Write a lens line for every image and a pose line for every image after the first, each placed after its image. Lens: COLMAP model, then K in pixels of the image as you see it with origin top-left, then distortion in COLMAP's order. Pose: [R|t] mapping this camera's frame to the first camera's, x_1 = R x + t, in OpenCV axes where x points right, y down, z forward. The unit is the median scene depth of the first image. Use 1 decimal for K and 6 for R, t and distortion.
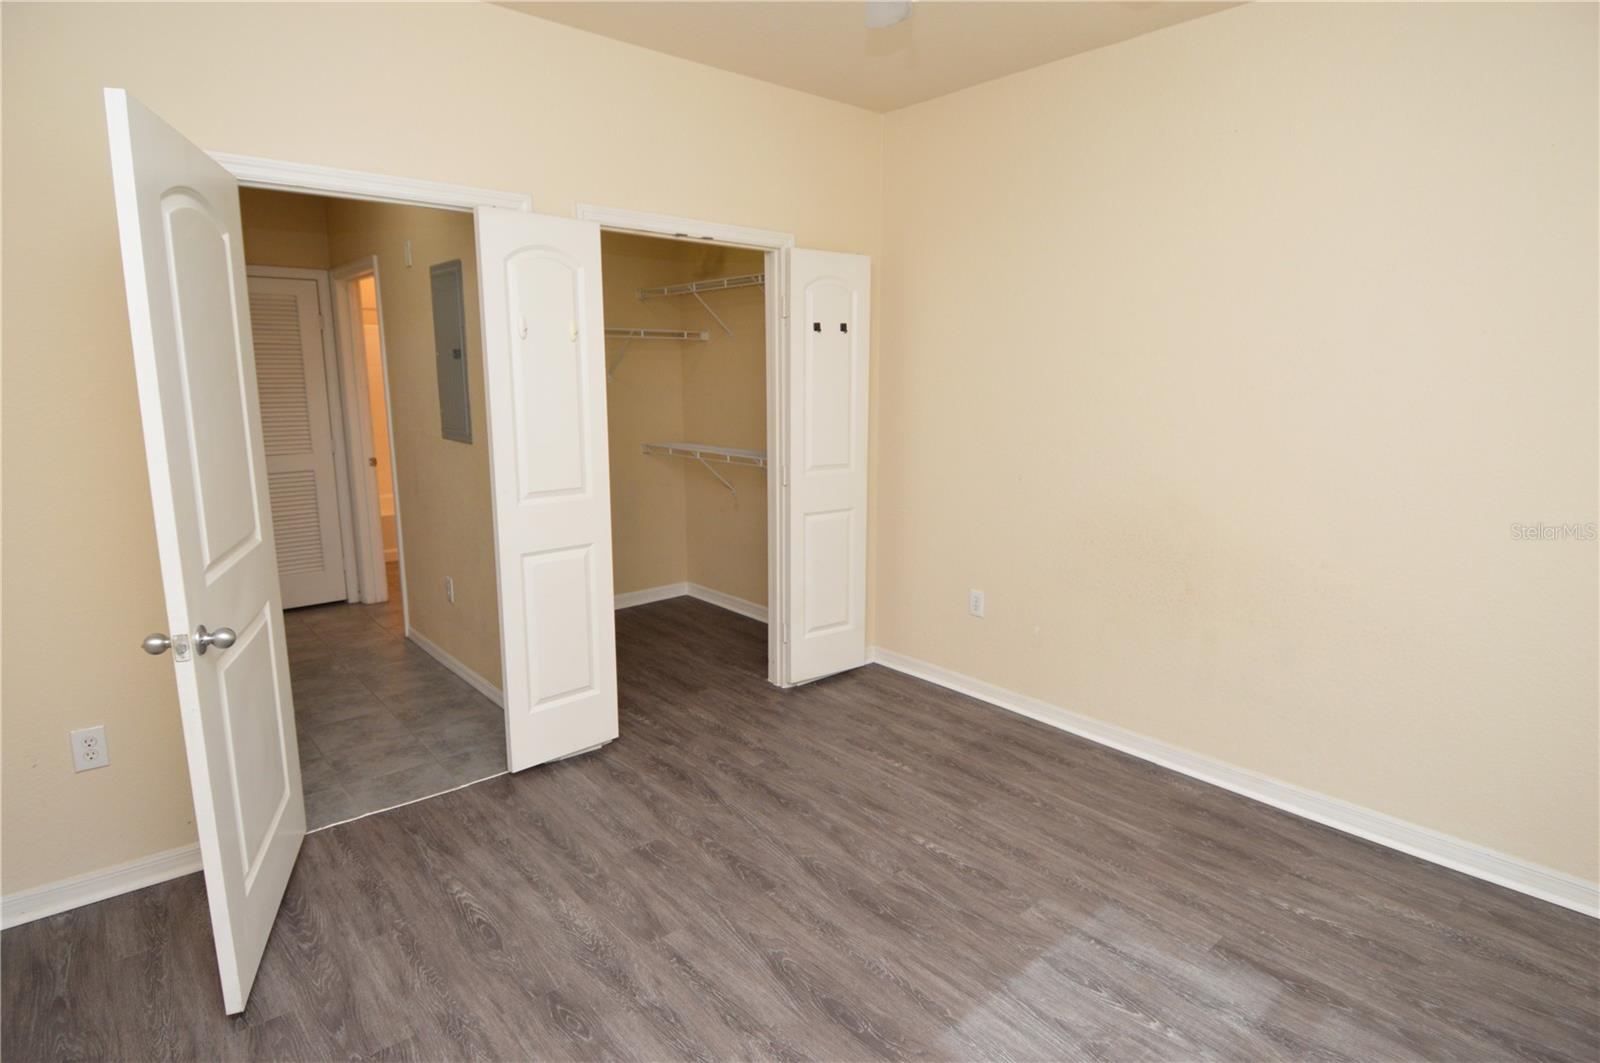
lens RADIAL K [[854.2, 0, 810.2], [0, 854.2, 523.2], [0, 0, 1]] dist [0.022640, -0.029288]
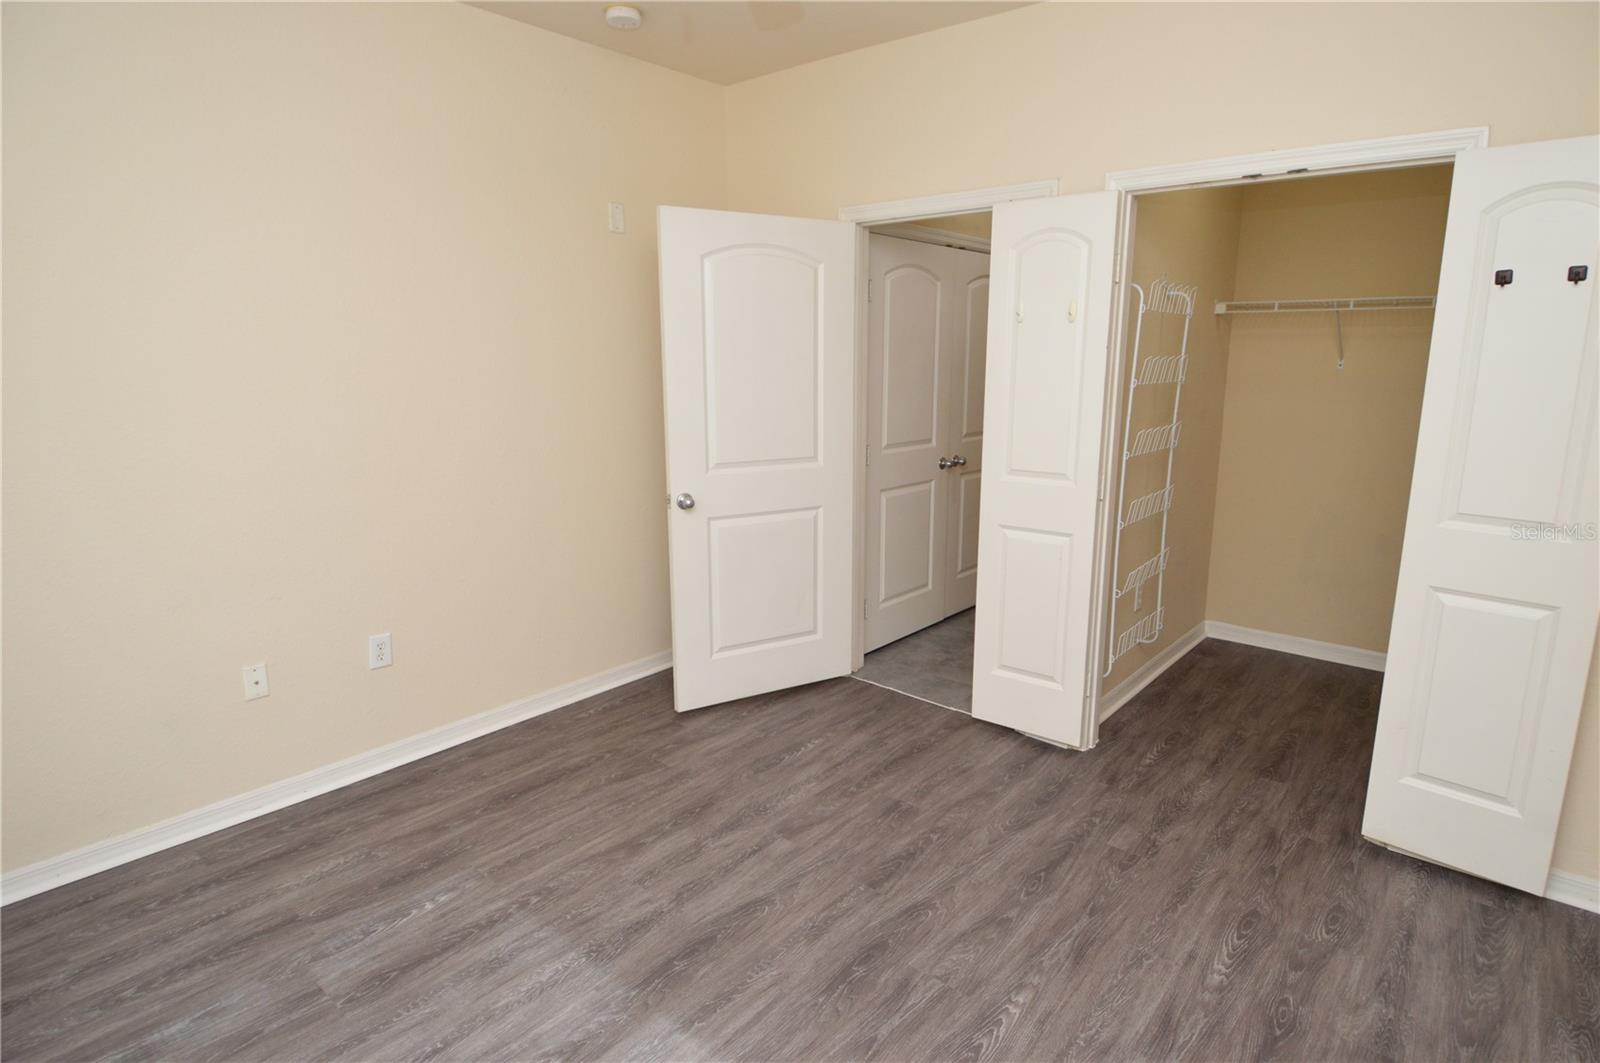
lens RADIAL K [[854.2, 0, 802.6], [0, 854.2, 515.6], [0, 0, 1]] dist [0.022640, -0.029288]
pose [[0.140432, 0.184457, -0.972756, 0.743181], [-0.177413, 0.971278, 0.158565, -0.111671], [0.974065, 0.150312, 0.169123, 0.641420]]
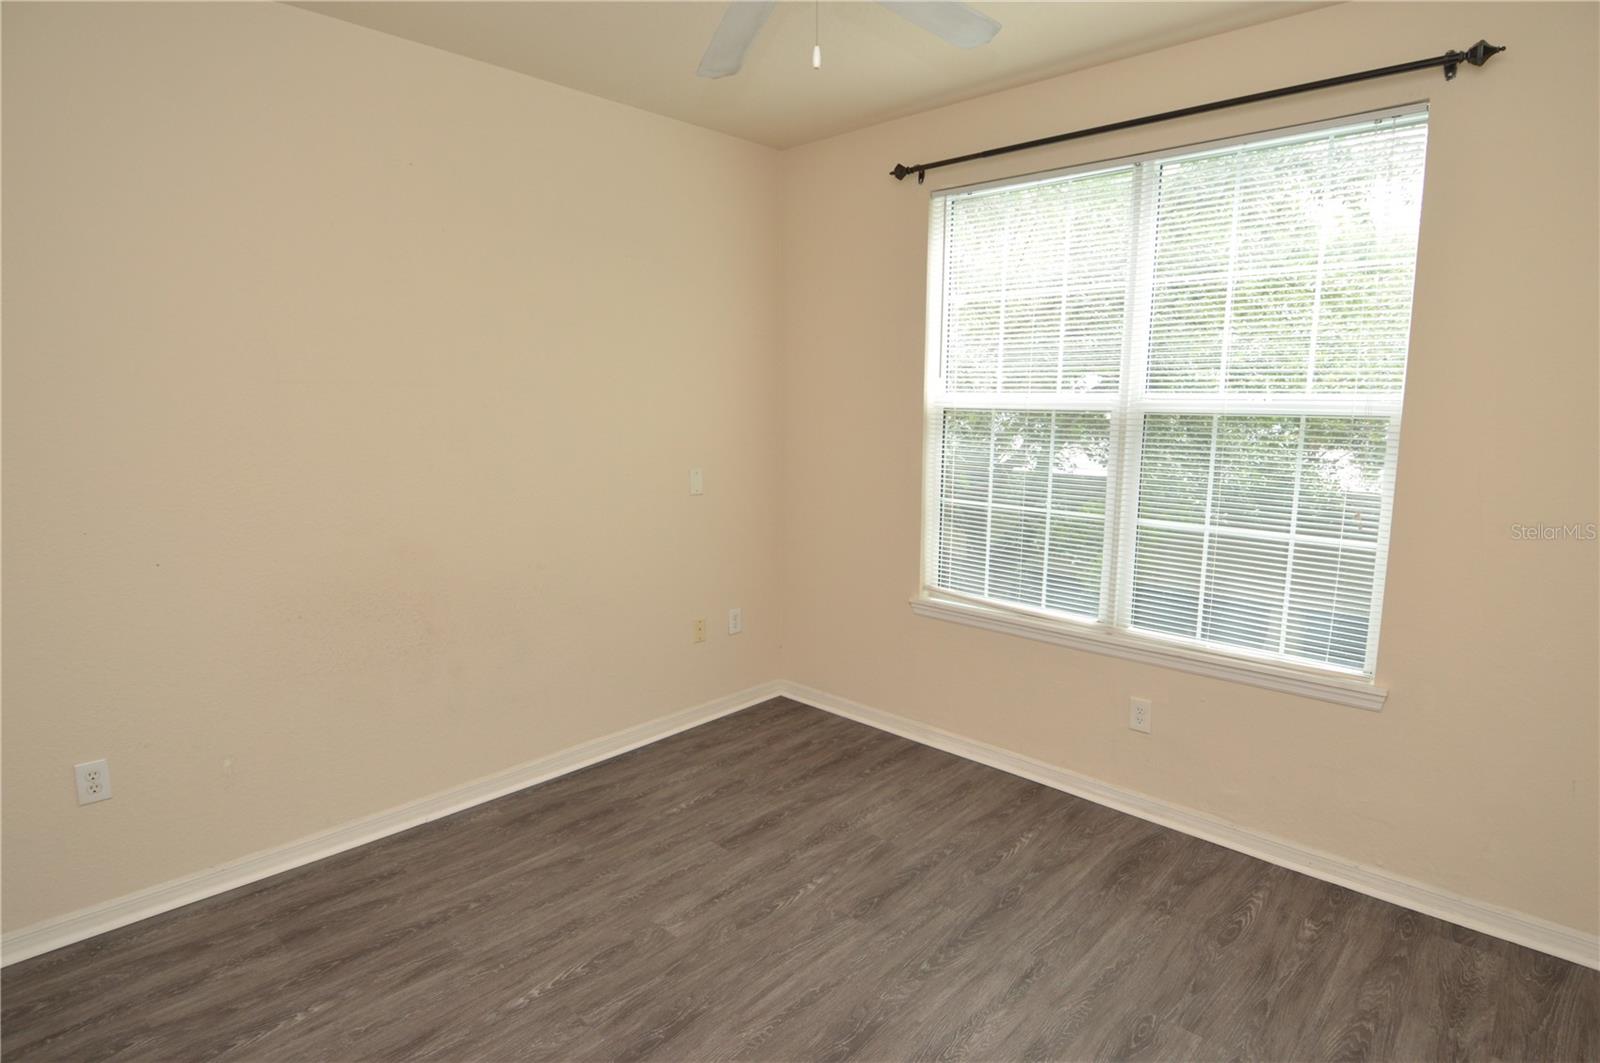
lens RADIAL K [[854.2, 0, 813.0], [0, 854.2, 517.4], [0, 0, 1]] dist [0.022640, -0.029288]
pose [[-0.103969, -0.137024, 0.985096, -0.620722], [0.170628, 0.973322, 0.153395, -0.137931], [-0.979835, 0.184034, -0.077815, 0.723652]]
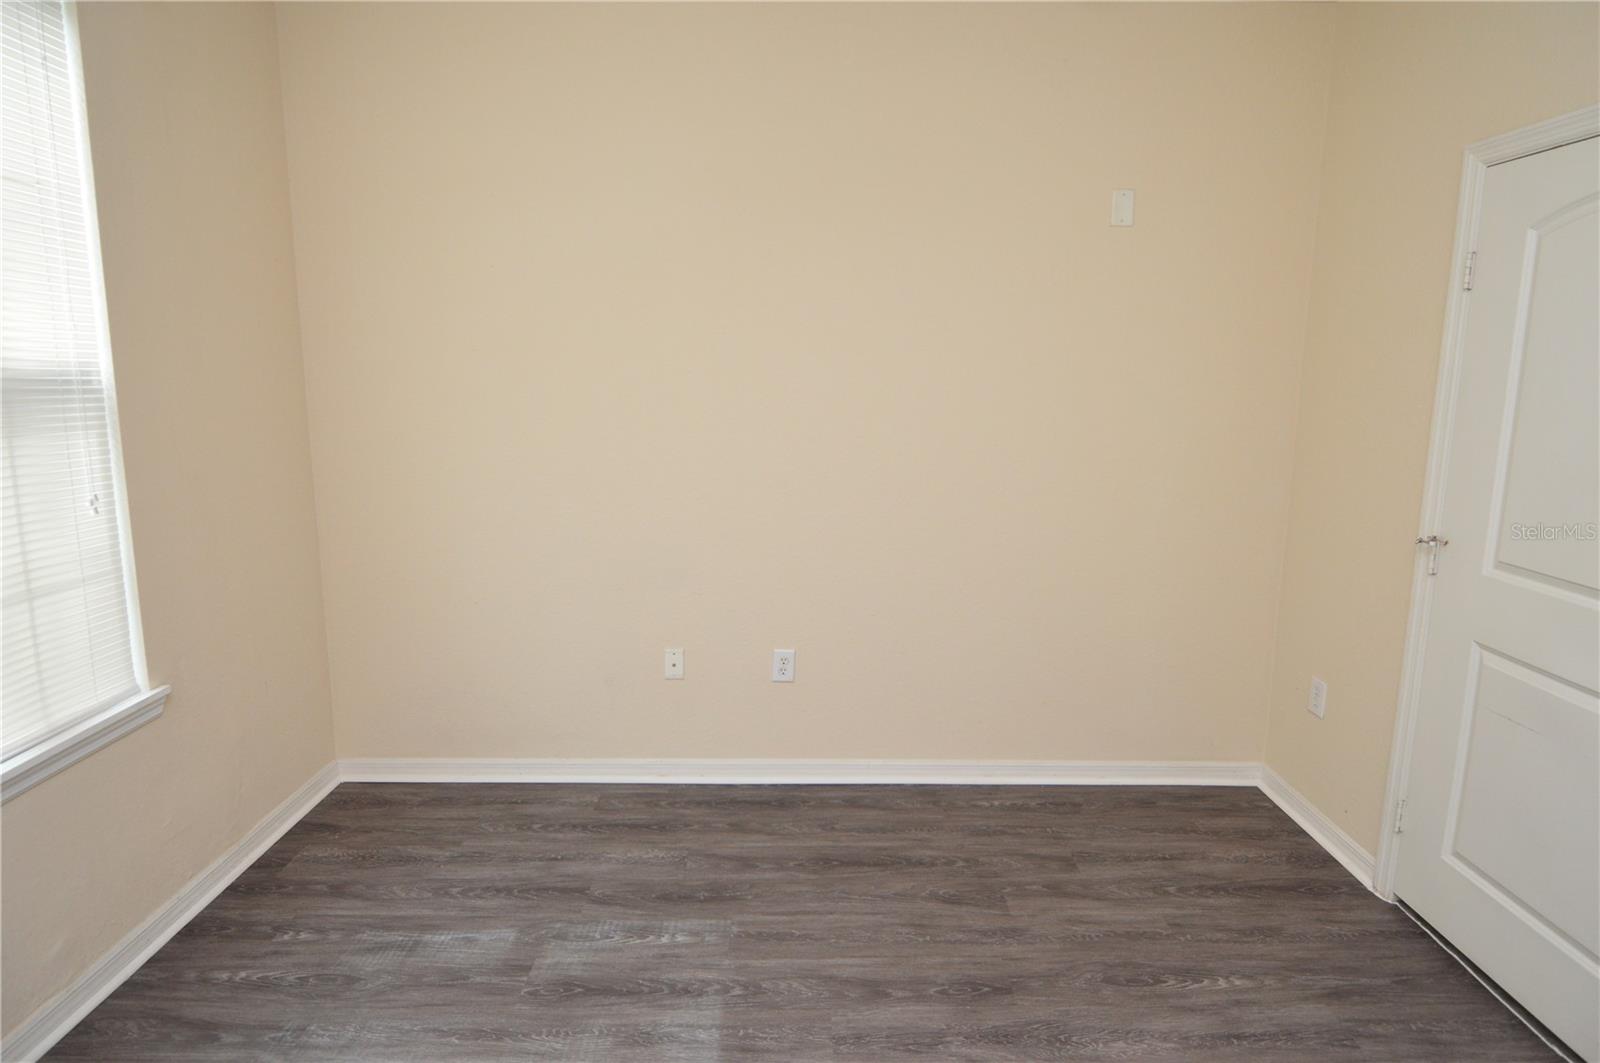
lens RADIAL K [[854.2, 0, 809.9], [0, 854.2, 484.1], [0, 0, 1]] dist [0.022640, -0.029288]
pose [[-0.646963, 0.086271, -0.757626, 0.429846], [-0.150707, 0.959513, 0.237954, -0.174010], [0.747480, 0.268126, -0.607768, 0.975205]]
